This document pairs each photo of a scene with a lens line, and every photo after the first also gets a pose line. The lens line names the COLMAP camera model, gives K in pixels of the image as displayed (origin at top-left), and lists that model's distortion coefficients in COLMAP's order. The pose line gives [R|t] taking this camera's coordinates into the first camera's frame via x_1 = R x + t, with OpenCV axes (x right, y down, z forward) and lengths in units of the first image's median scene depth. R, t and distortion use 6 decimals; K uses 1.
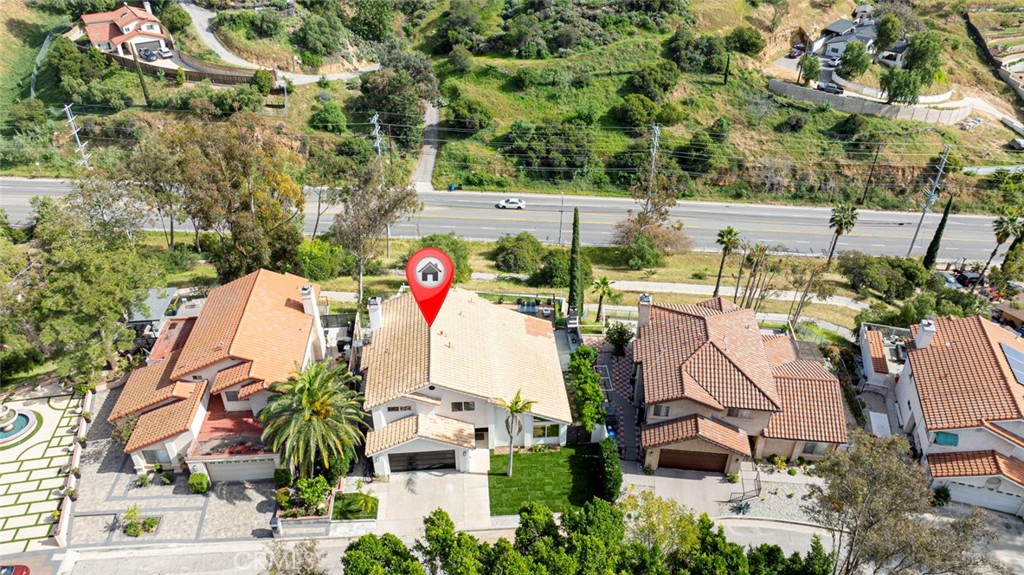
lens RADIAL K [[721.0, 0, 514.0], [0, 721.0, 284.1], [0, 0, 1]] dist [-0.035096, 0.023097]
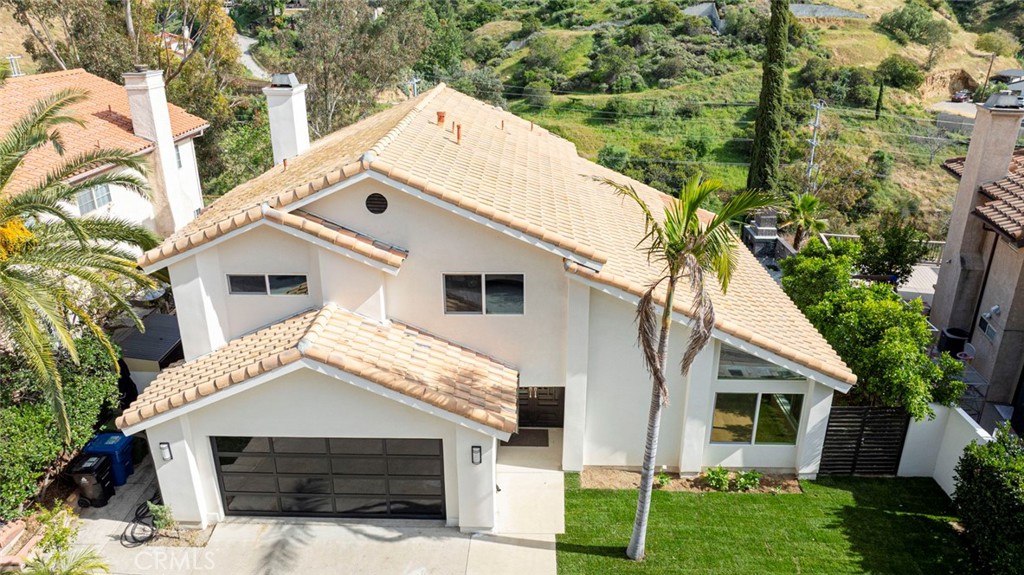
lens RADIAL K [[721.0, 0, 514.6], [0, 721.0, 287.7], [0, 0, 1]] dist [-0.035096, 0.023097]
pose [[0.994233, 0.037311, -0.100541, -0.010140], [-0.057483, 0.976879, -0.205919, 0.080250], [0.090534, 0.210511, 0.973390, 0.252879]]
